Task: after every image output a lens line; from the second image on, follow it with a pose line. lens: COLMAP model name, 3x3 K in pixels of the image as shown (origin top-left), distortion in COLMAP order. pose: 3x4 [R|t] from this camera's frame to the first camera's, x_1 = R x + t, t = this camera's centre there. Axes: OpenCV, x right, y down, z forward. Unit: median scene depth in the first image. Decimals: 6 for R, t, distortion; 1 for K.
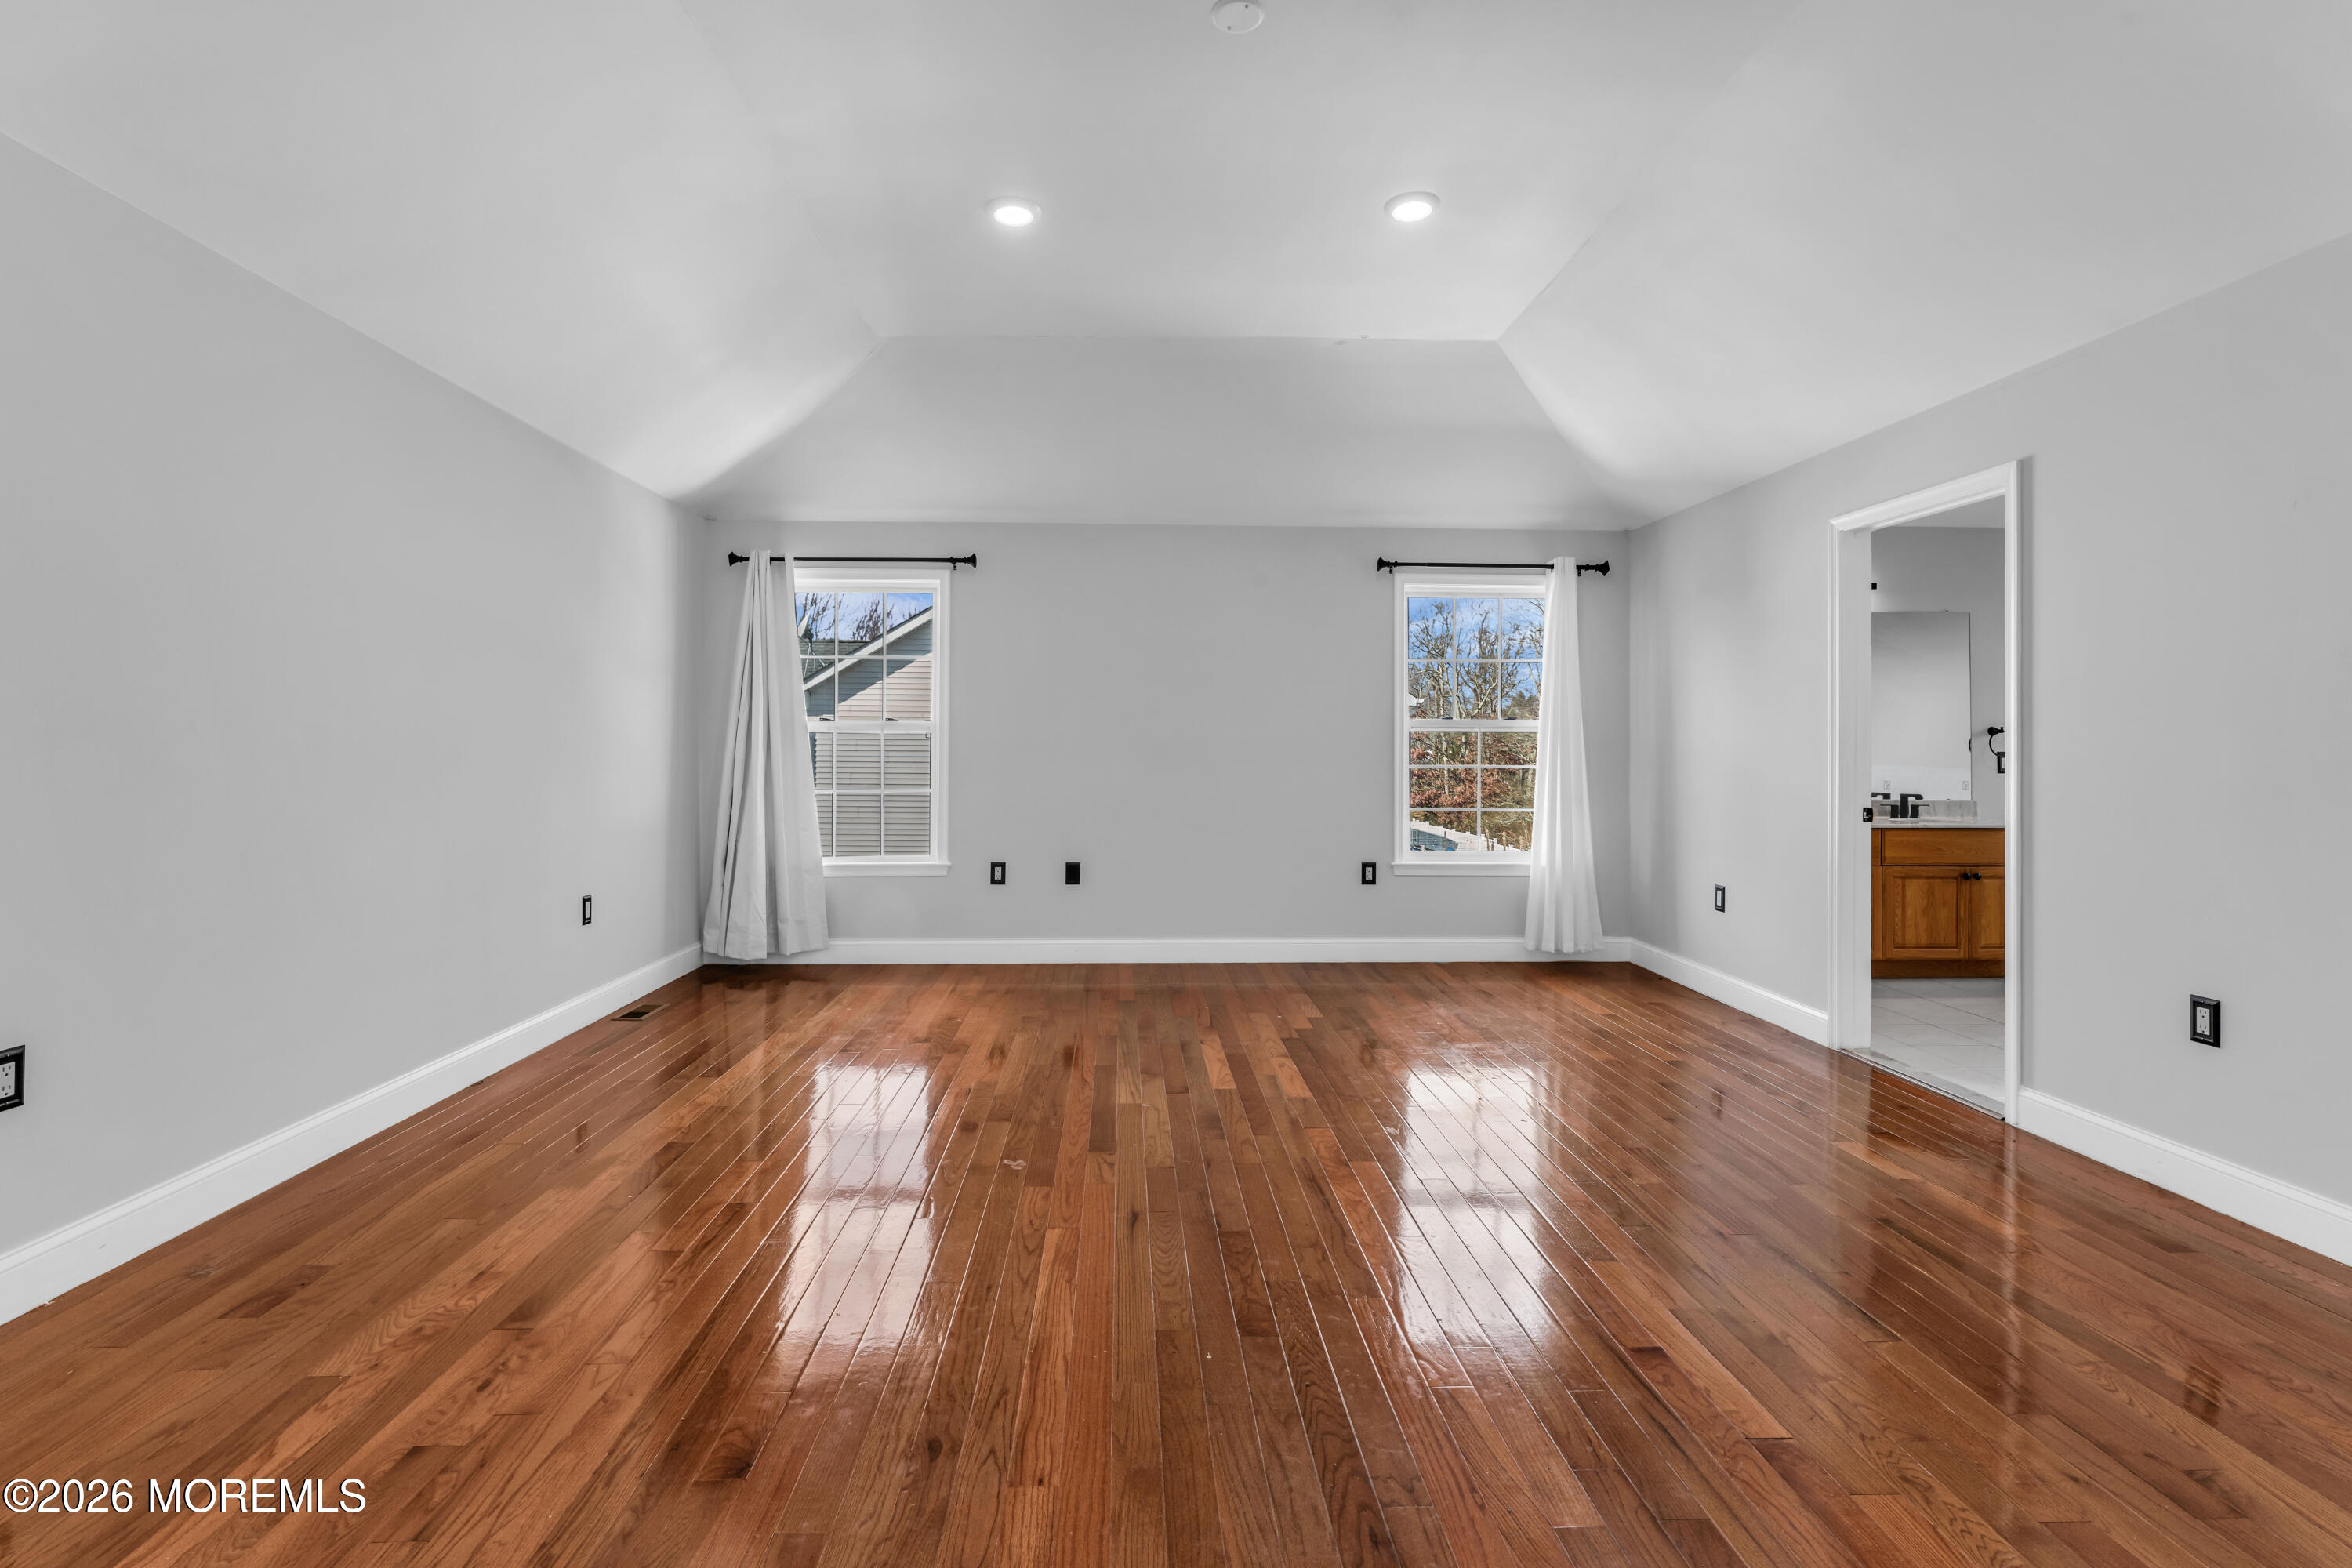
lens RADIAL K [[1086.7, 0, 1176.2], [0, 1086.7, 746.8], [0, 0, 1]] dist [-0.000194, -0.000041]
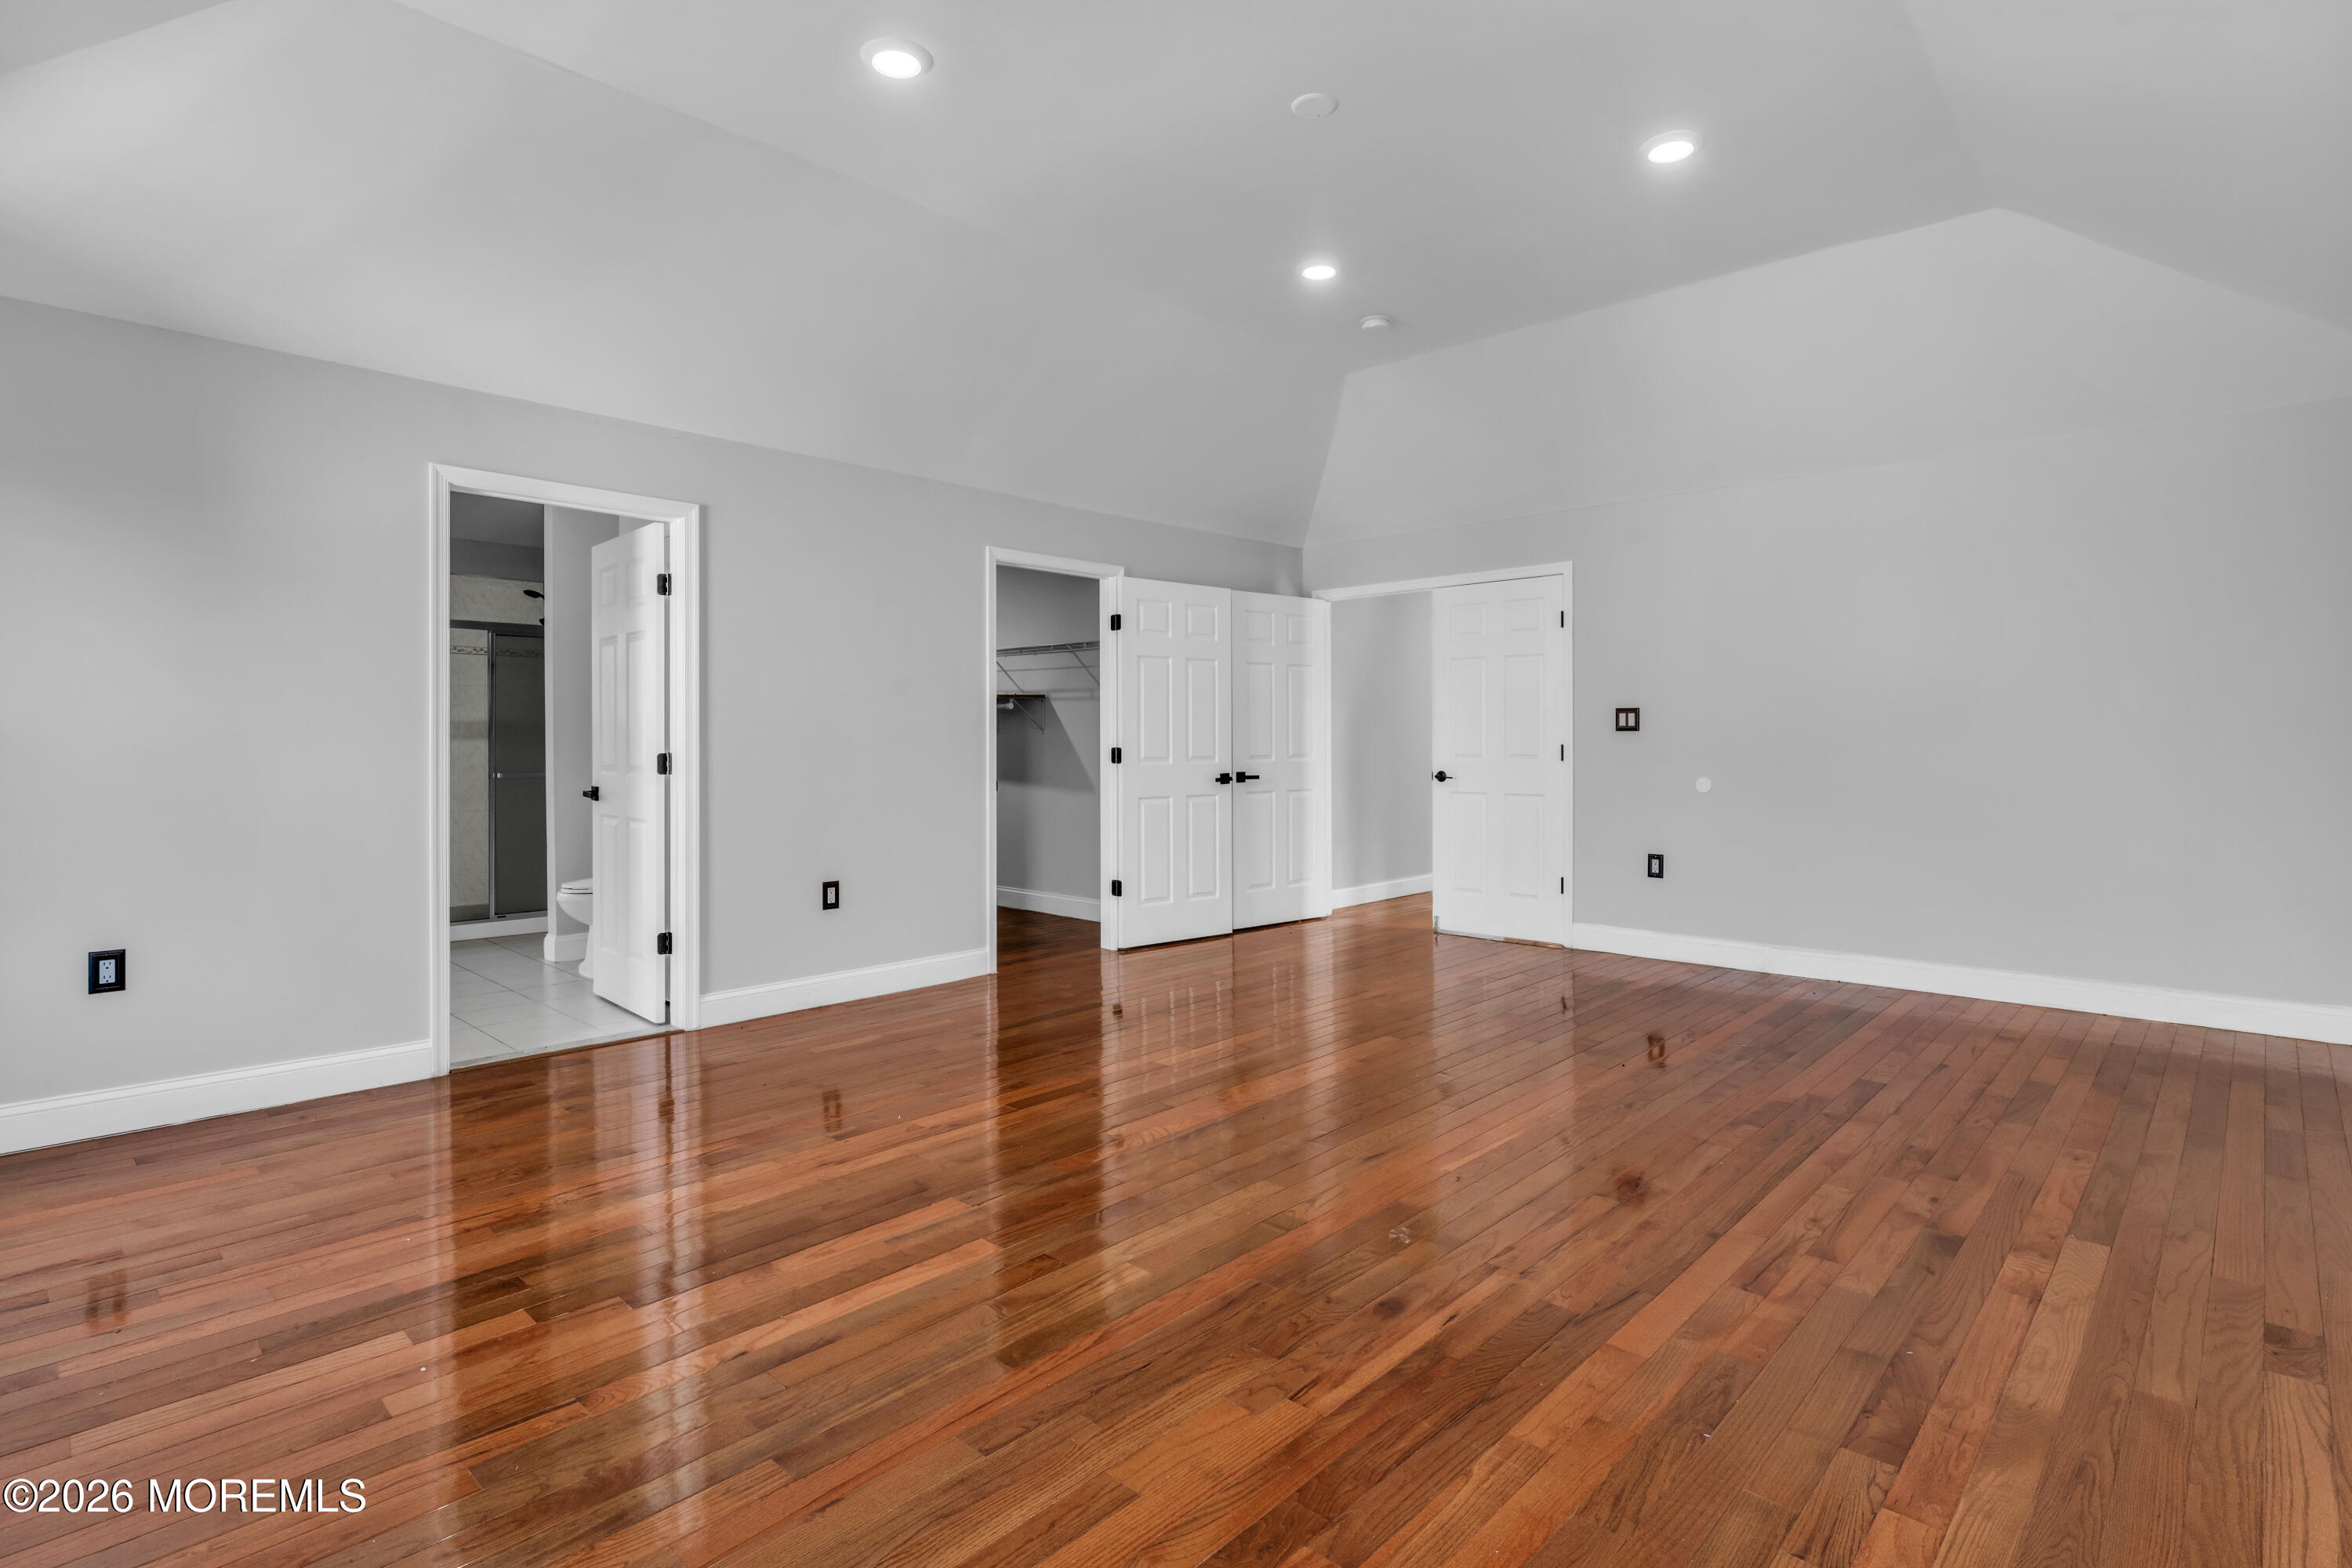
lens RADIAL K [[1131.0, 0, 1179.4], [0, 1131.0, 742.1], [0, 0, 1]] dist [-0.000346, 0.000071]
pose [[-0.685178, -0.003887, 0.728365, -0.778576], [-0.003923, 0.999991, 0.001647, 0.013478], [-0.728365, -0.001729, -0.685187, 2.031626]]
